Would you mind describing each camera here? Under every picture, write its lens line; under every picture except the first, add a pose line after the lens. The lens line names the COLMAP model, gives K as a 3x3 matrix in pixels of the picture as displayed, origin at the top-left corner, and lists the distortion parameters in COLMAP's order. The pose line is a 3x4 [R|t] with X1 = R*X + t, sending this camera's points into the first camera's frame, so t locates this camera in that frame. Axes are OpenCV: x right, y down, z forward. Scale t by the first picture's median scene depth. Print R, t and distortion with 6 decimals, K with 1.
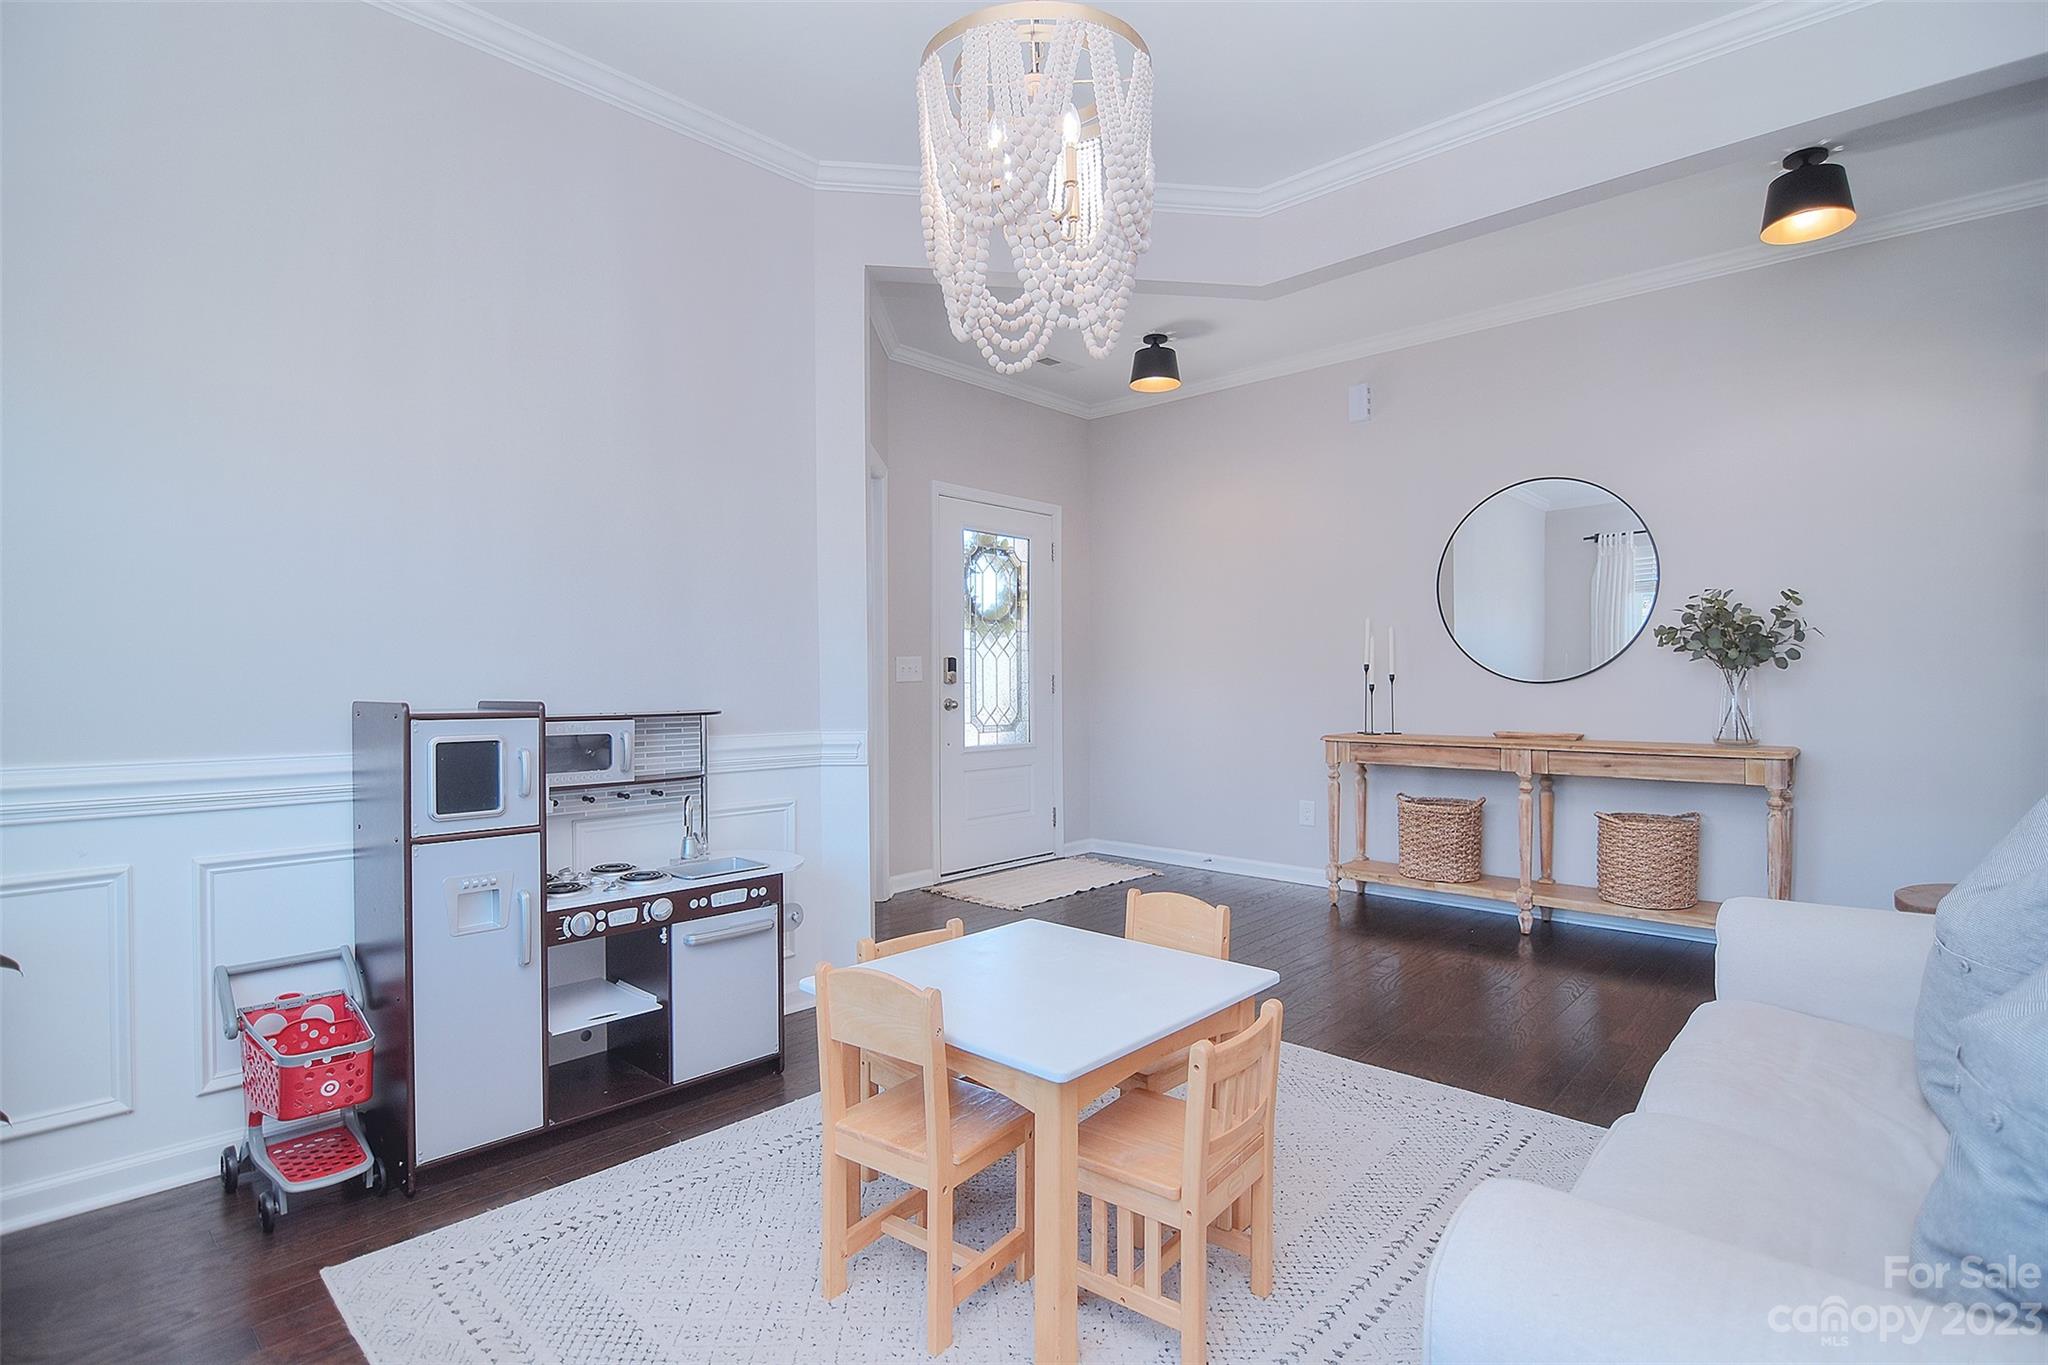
lens RADIAL K [[982.8, 0, 1033.8], [0, 982.8, 688.3], [0, 0, 1]] dist [-0.010894, -0.008193]
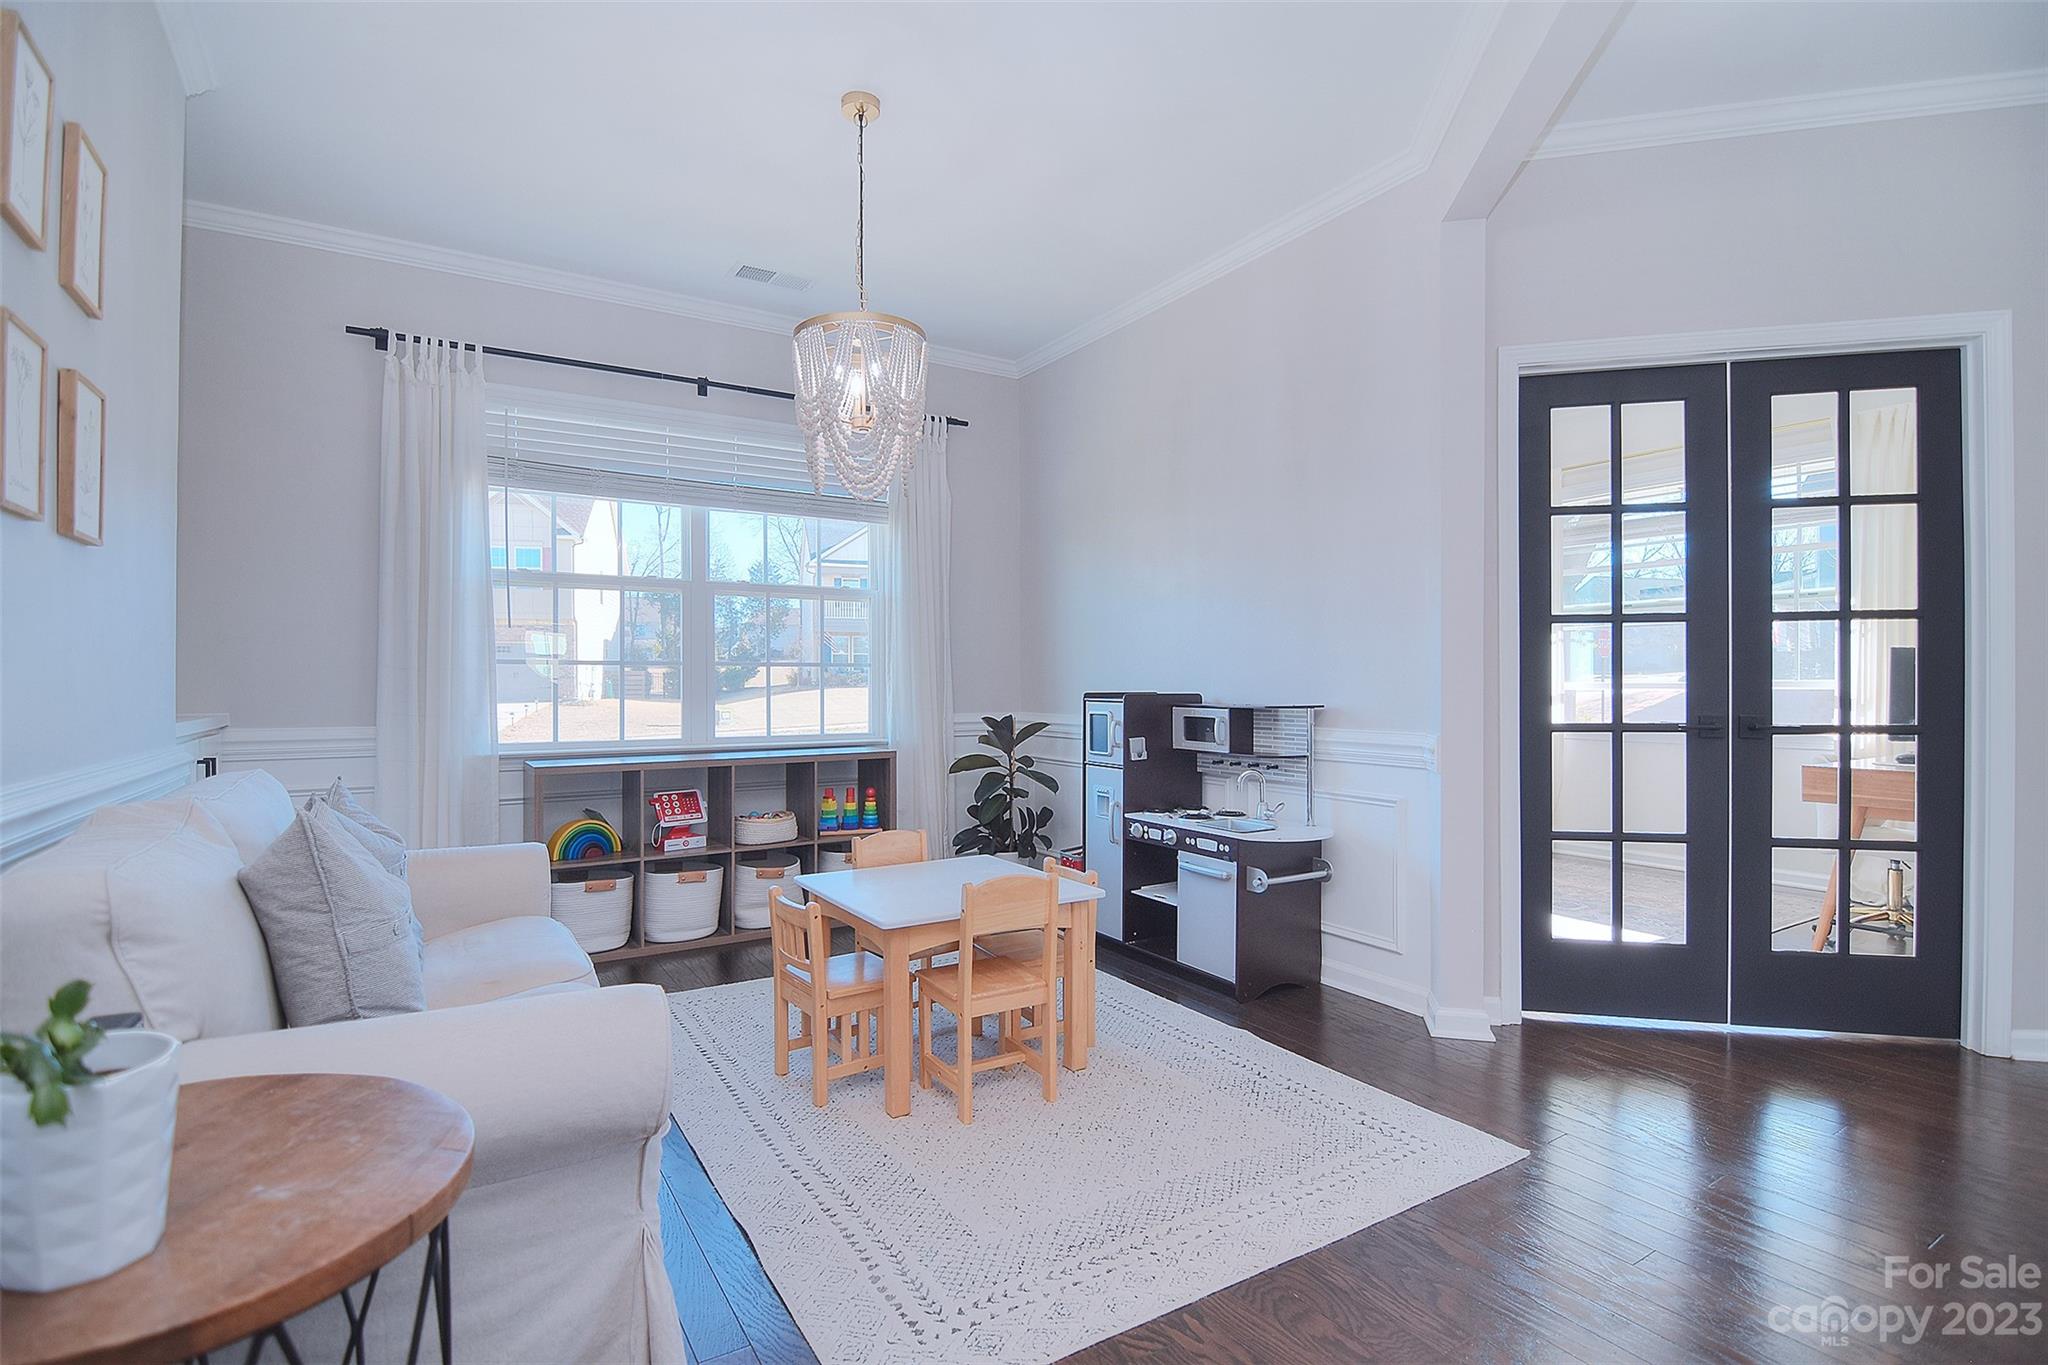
lens RADIAL K [[982.8, 0, 1031.5], [0, 982.8, 685.7], [0, 0, 1]] dist [-0.010894, -0.008193]
pose [[-0.273740, 0.003372, -0.961798, 0.907590], [-0.005530, 0.999972, 0.005080, -0.005955], [0.961788, 0.006709, -0.273714, 0.998973]]
